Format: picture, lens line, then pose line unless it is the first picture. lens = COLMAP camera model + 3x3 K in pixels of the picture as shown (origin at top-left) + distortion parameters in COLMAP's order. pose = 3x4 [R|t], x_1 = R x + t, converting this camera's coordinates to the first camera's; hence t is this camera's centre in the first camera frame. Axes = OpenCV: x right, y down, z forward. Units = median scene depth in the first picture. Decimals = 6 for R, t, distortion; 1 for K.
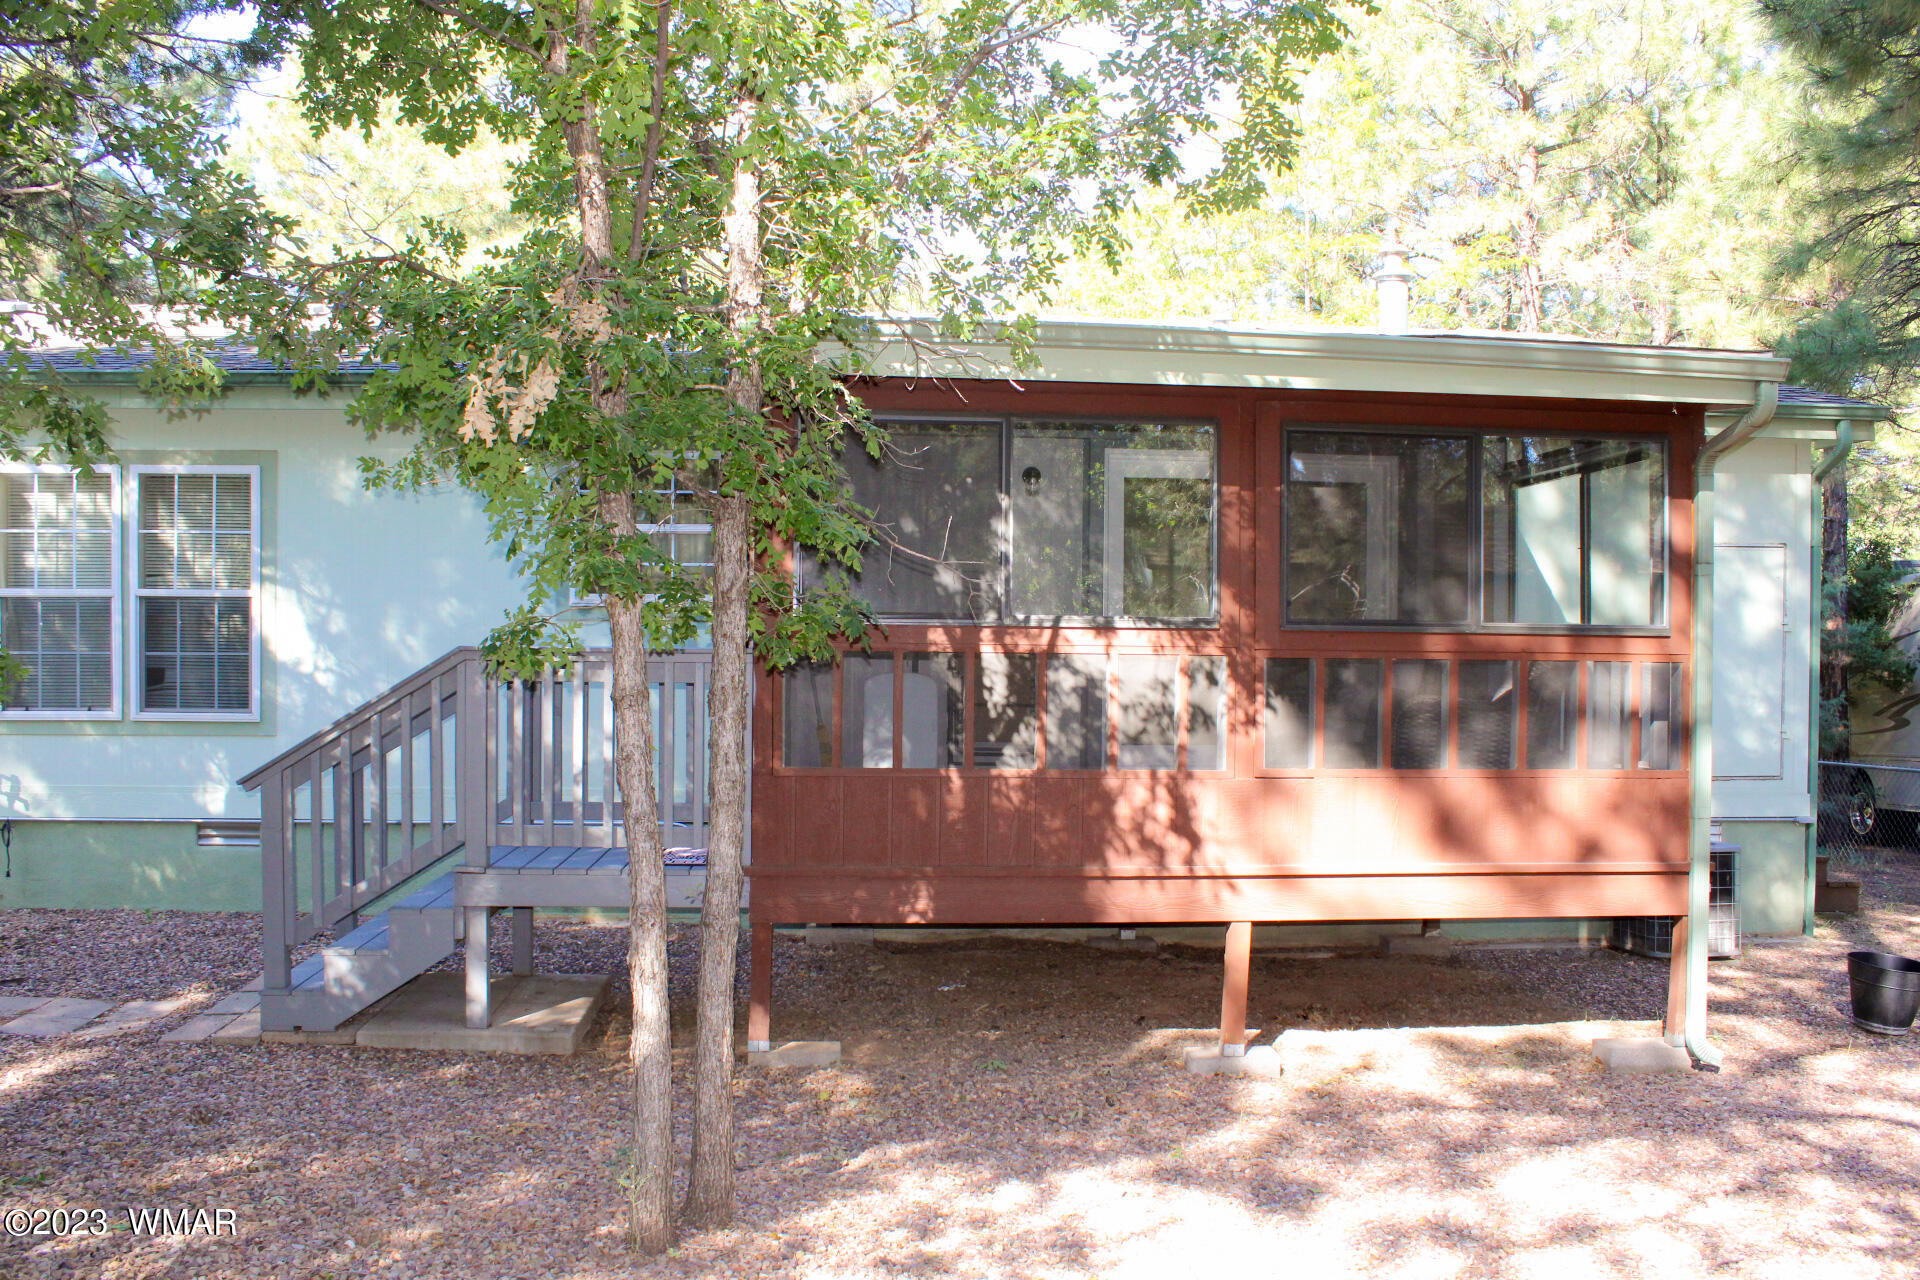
lens RADIAL K [[1670.4, 0, 960.0], [0, 1670.4, 640.0], [0, 0, 1]] dist [-0.134750, 0.144438]
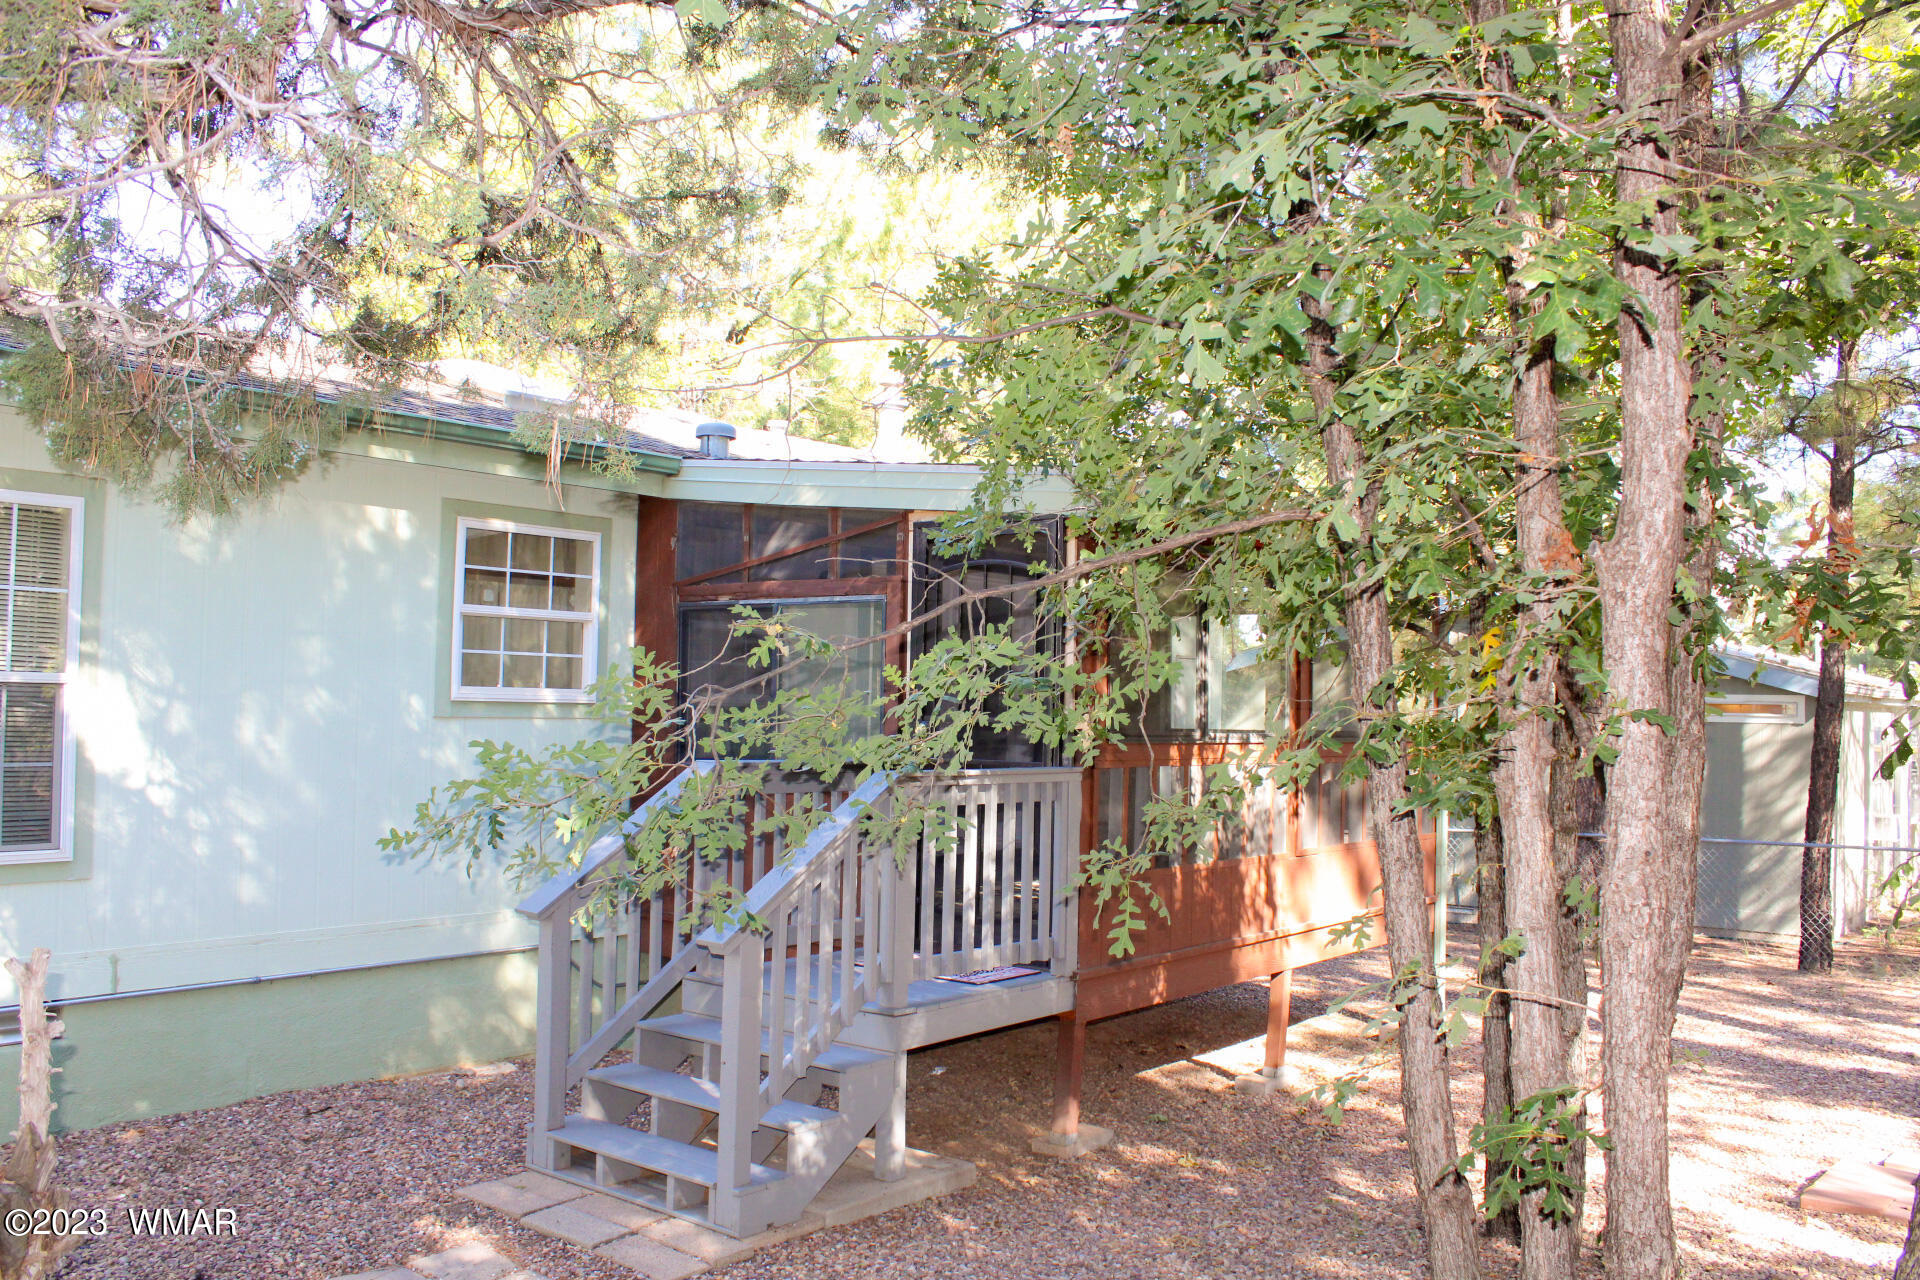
lens RADIAL K [[1610.4, 0, 960.0], [0, 1610.4, 640.0], [0, 0, 1]] dist [0.004614, 0.004513]
pose [[0.687228, 0.033745, 0.725658, -0.916731], [-0.019158, 0.999415, -0.028332, -0.044560], [-0.726189, 0.005568, 0.687473, 0.332423]]
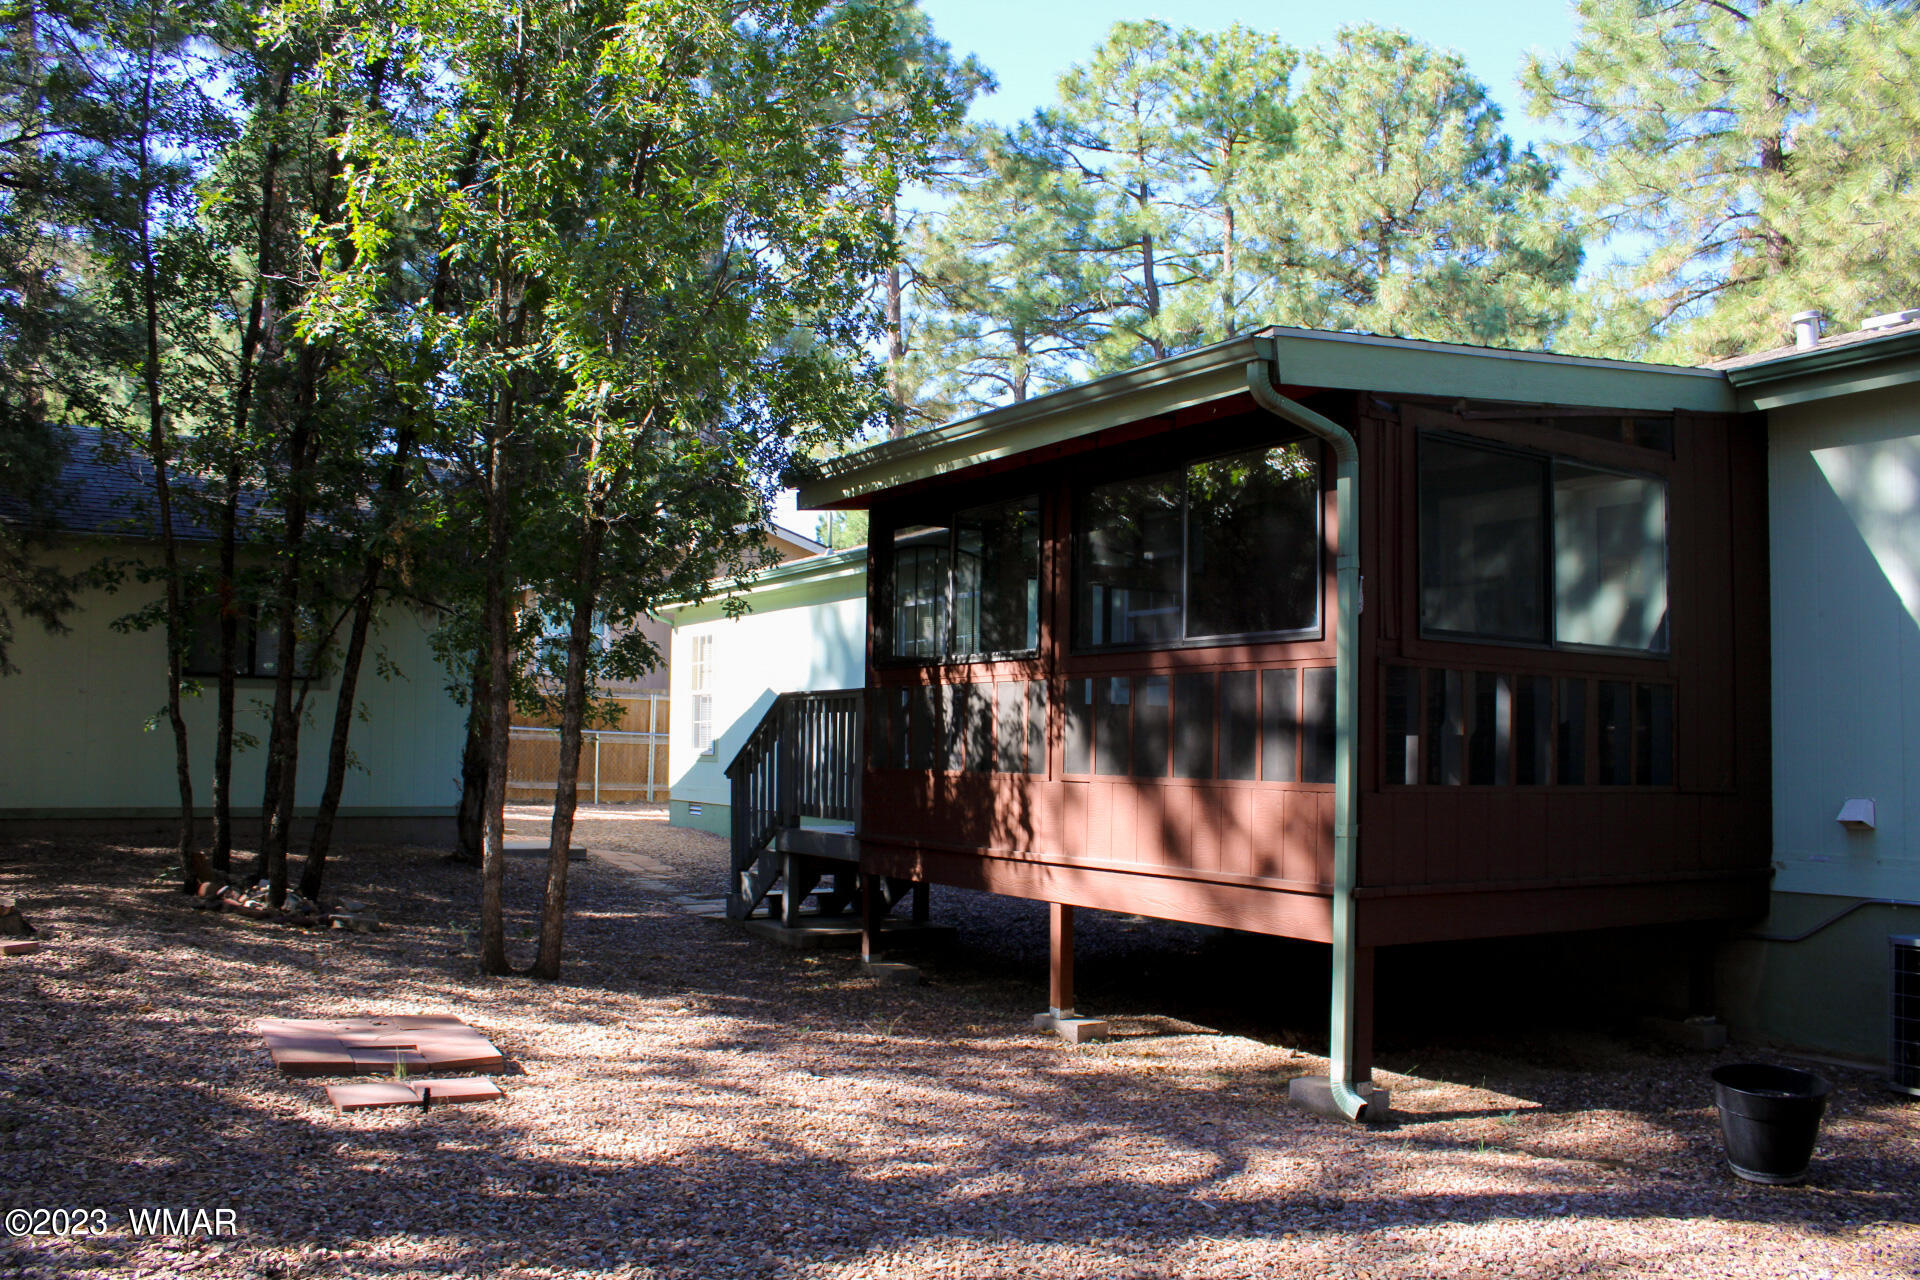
lens RADIAL K [[1670.4, 0, 960.0], [0, 1670.4, 640.0], [0, 0, 1]] dist [-0.134750, 0.144438]
pose [[0.441698, -0.060833, -0.895099, 1.225233], [-0.017296, 0.996936, -0.076289, 0.073516], [0.896997, 0.049178, 0.439292, 0.408077]]
